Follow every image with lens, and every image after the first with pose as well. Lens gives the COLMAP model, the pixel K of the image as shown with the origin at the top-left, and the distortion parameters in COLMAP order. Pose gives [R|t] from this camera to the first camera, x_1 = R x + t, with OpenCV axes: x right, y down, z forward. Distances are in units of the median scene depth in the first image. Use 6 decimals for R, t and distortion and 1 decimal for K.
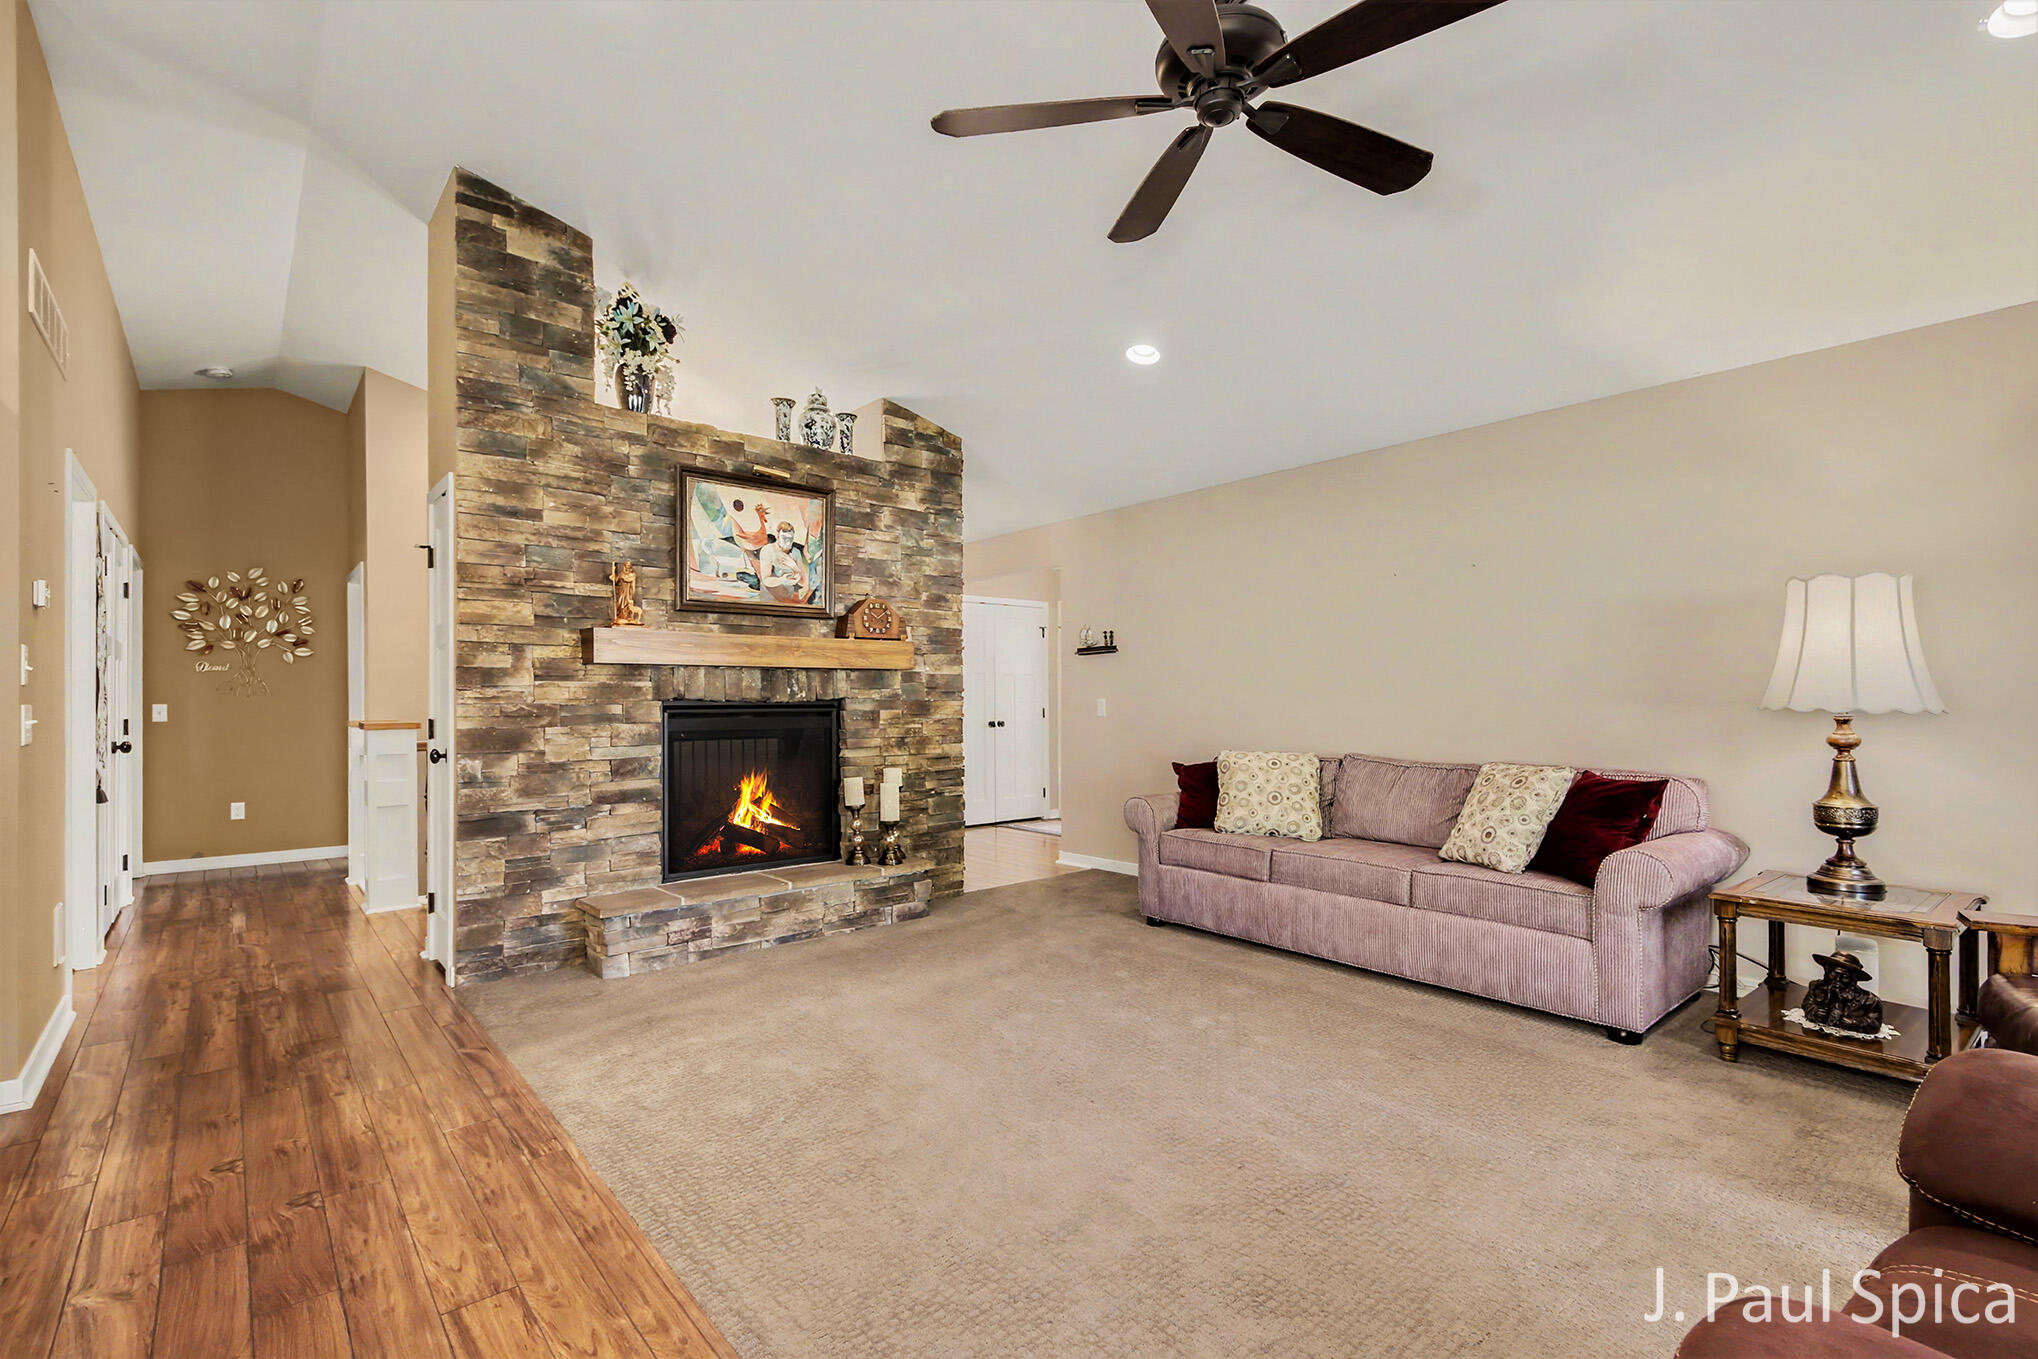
lens RADIAL K [[915.5, 0, 1012.7], [0, 915.5, 698.3], [0, 0, 1]] dist [0.035996, -0.012468]
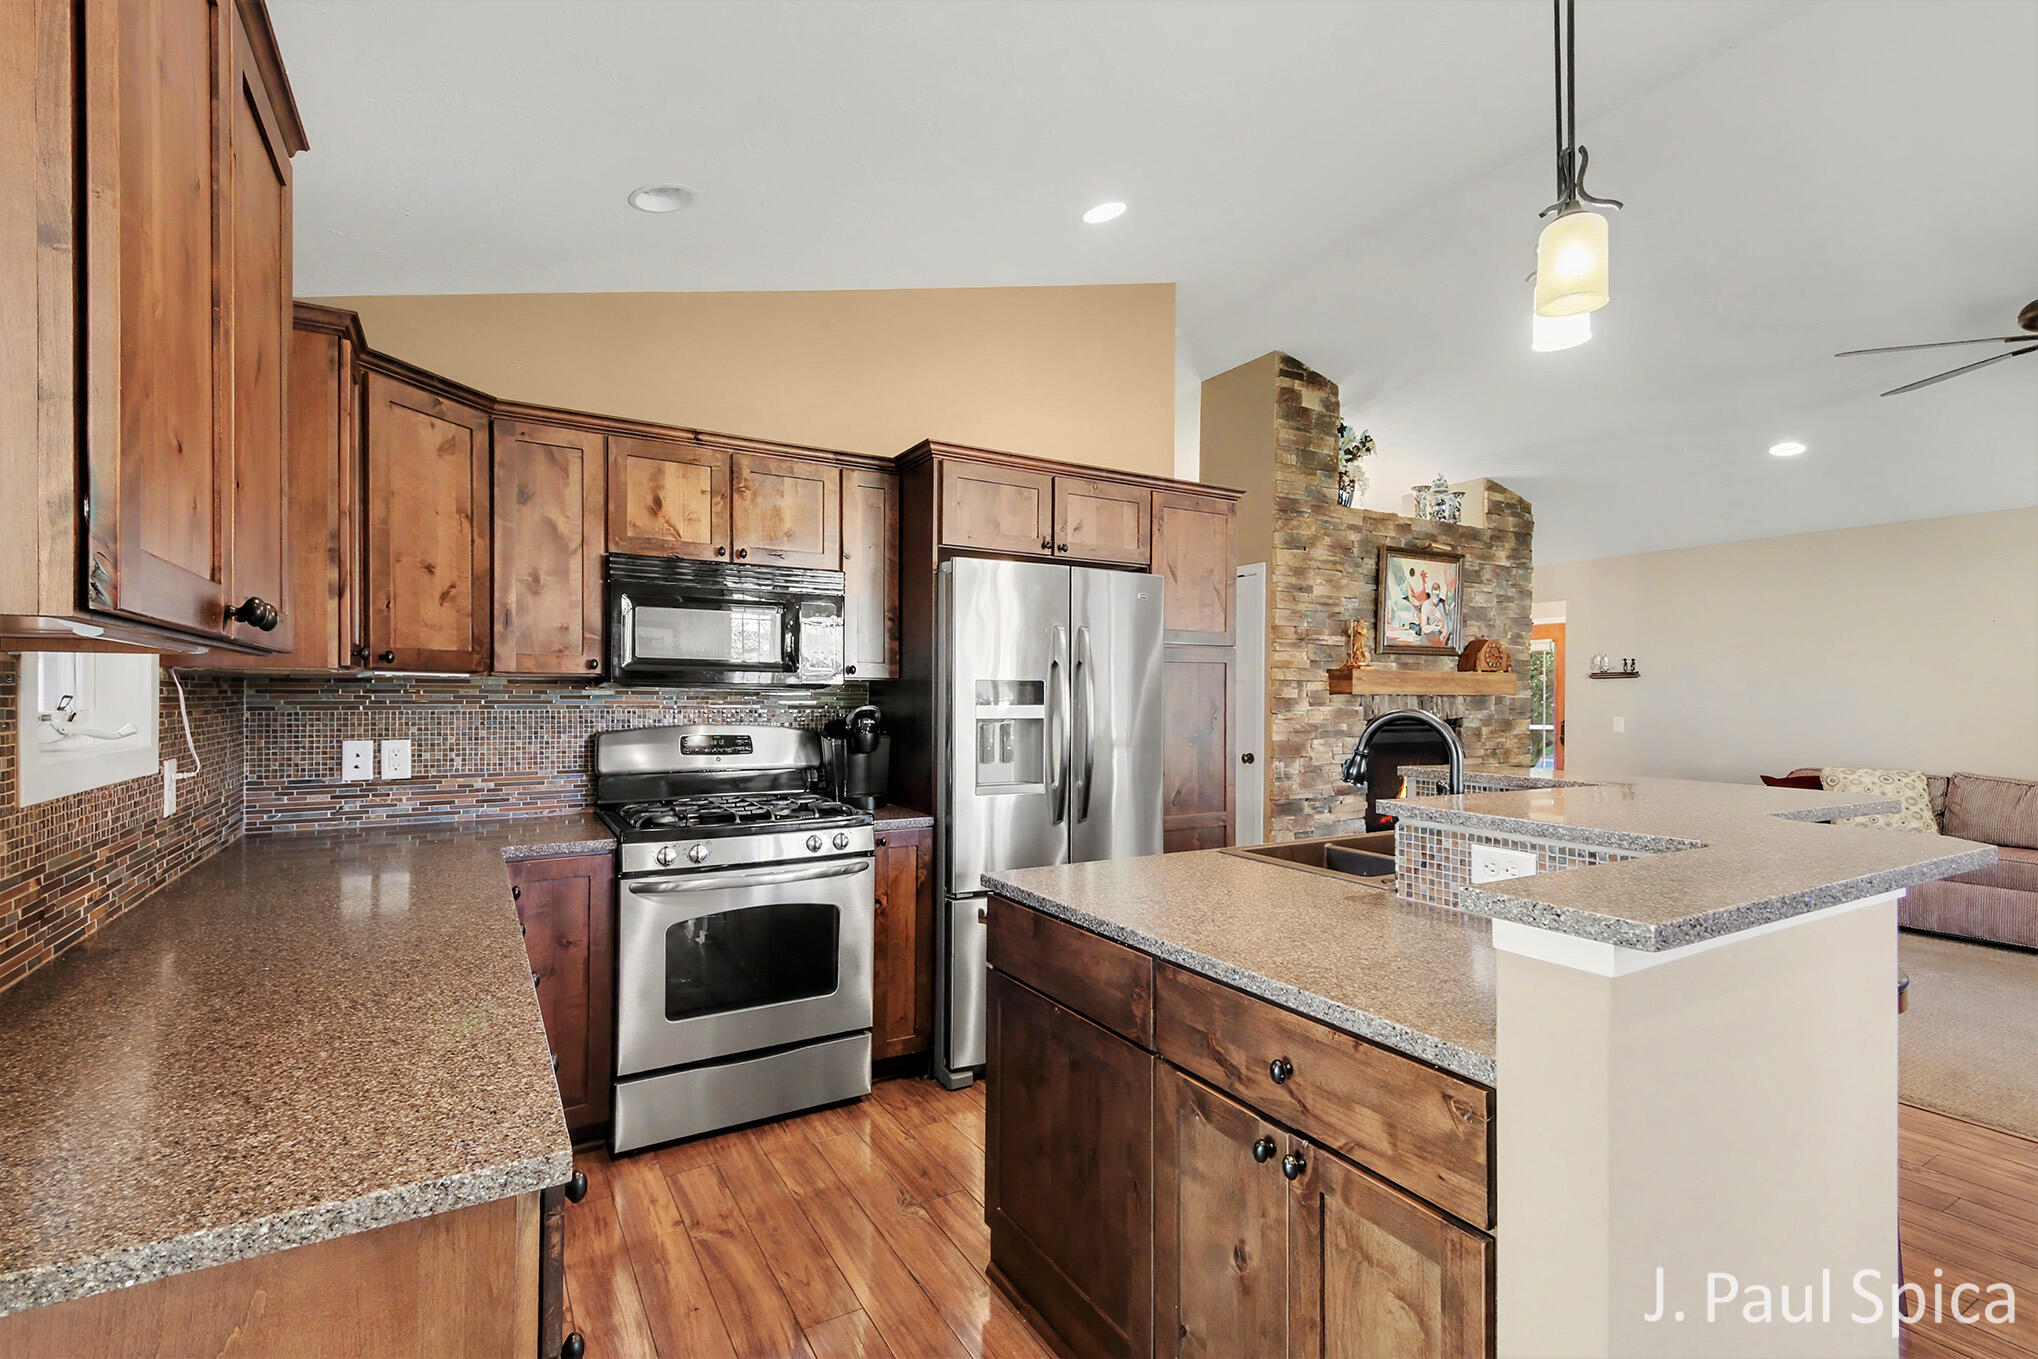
lens RADIAL K [[915.5, 0, 1002.1], [0, 915.5, 700.6], [0, 0, 1]] dist [0.035996, -0.012468]
pose [[0.984110, 0.009672, -0.177297, -0.646495], [-0.008611, 0.999940, 0.006752, -0.029805], [0.177352, -0.005118, 0.984134, -0.412281]]
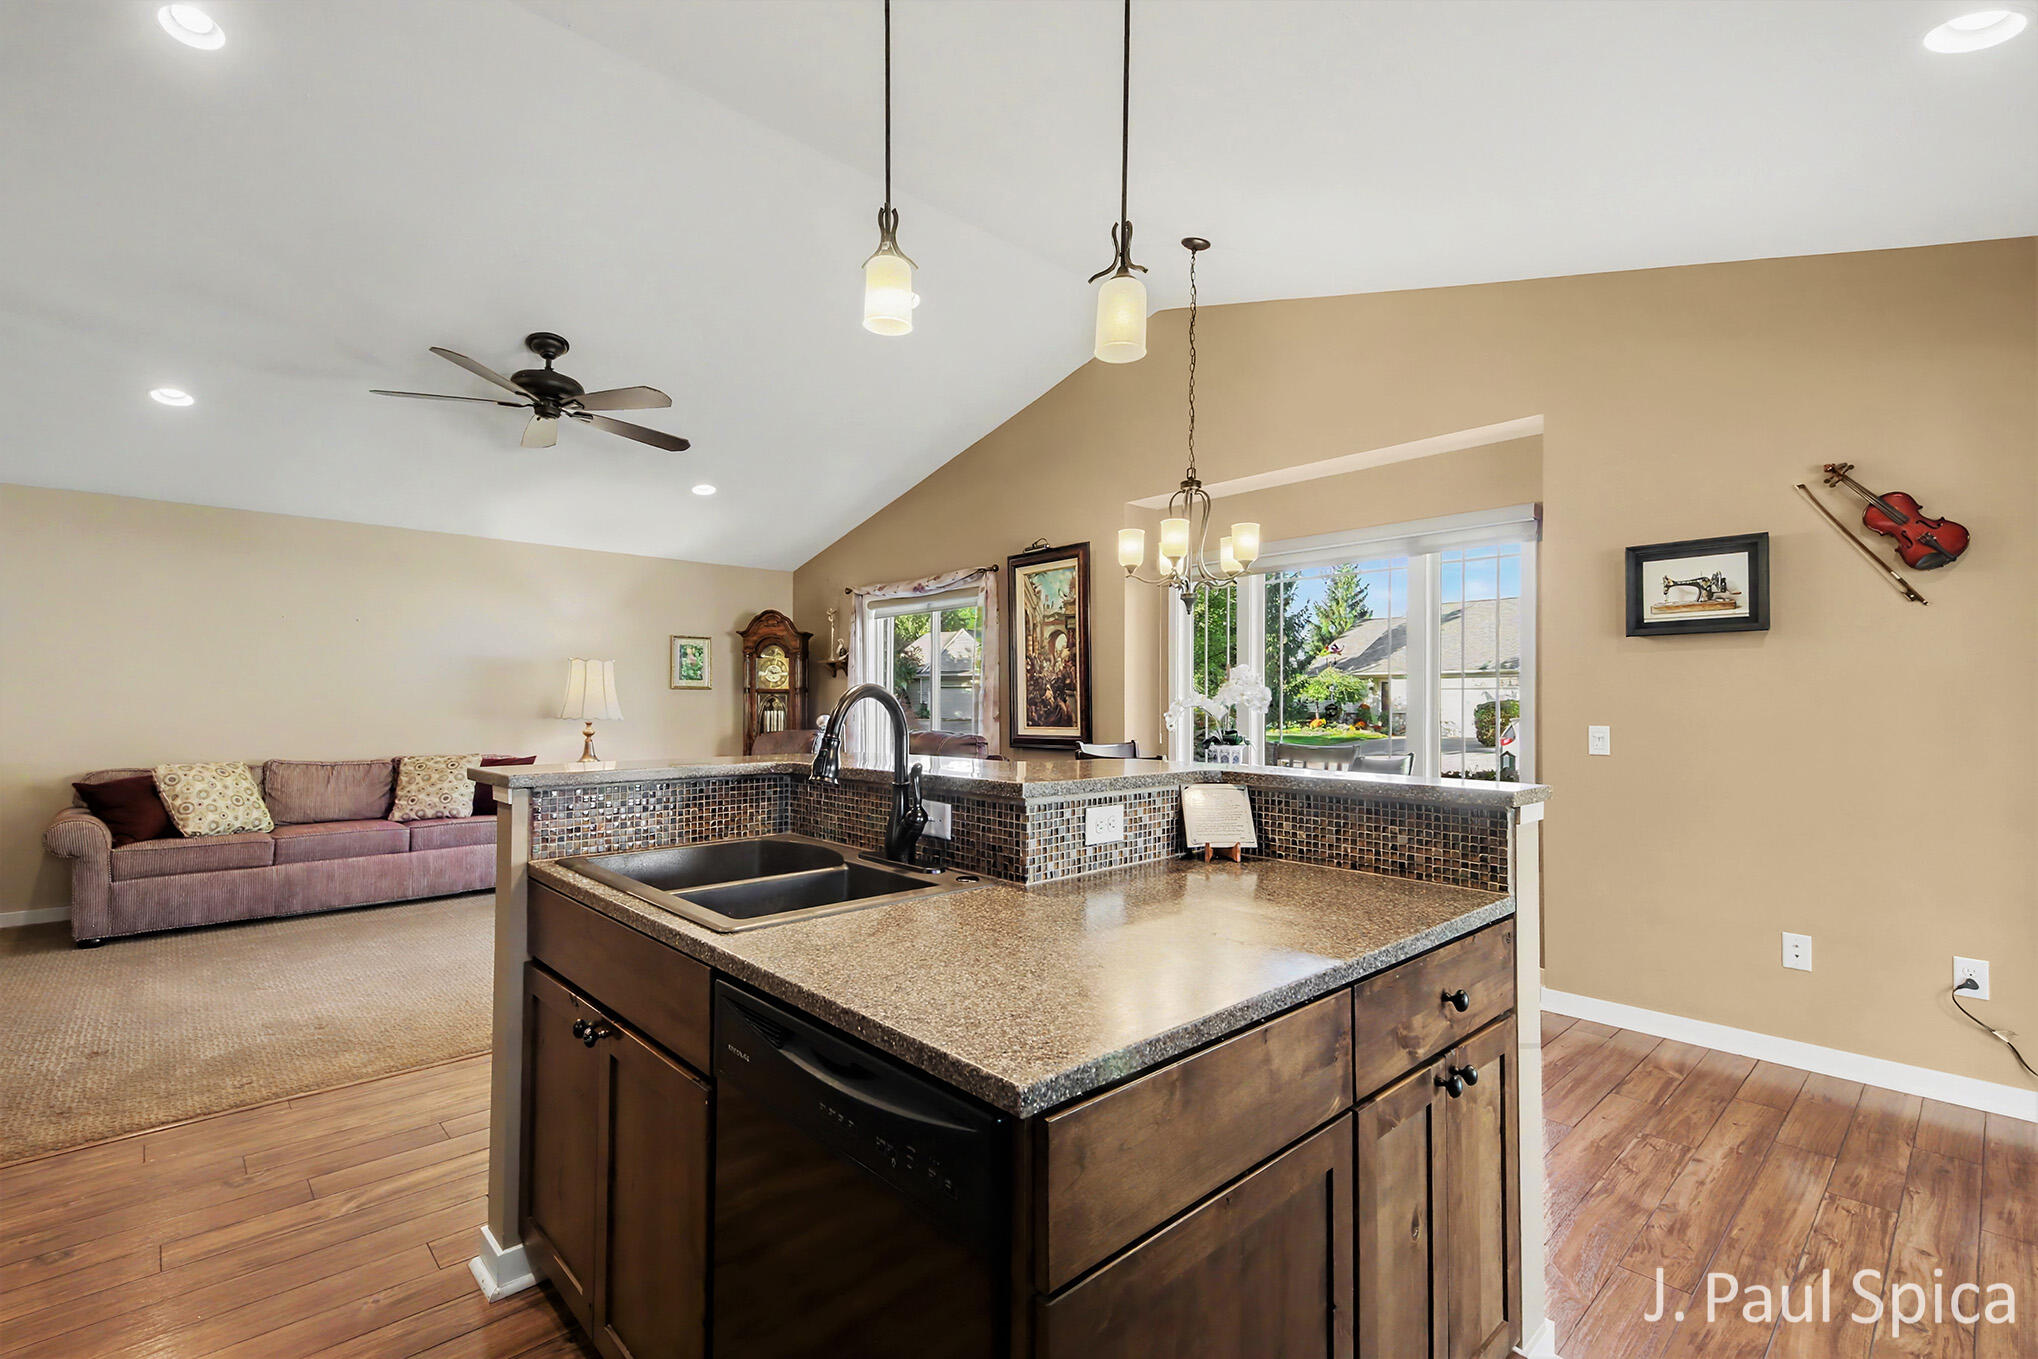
lens RADIAL K [[915.5, 0, 1008.3], [0, 915.5, 686.7], [0, 0, 1]] dist [0.035996, -0.012468]
pose [[-0.037930, 0.017834, 0.999121, -0.937816], [-0.000387, 0.999840, -0.017861, -0.016837], [-0.999280, -0.001064, -0.037918, 0.054664]]
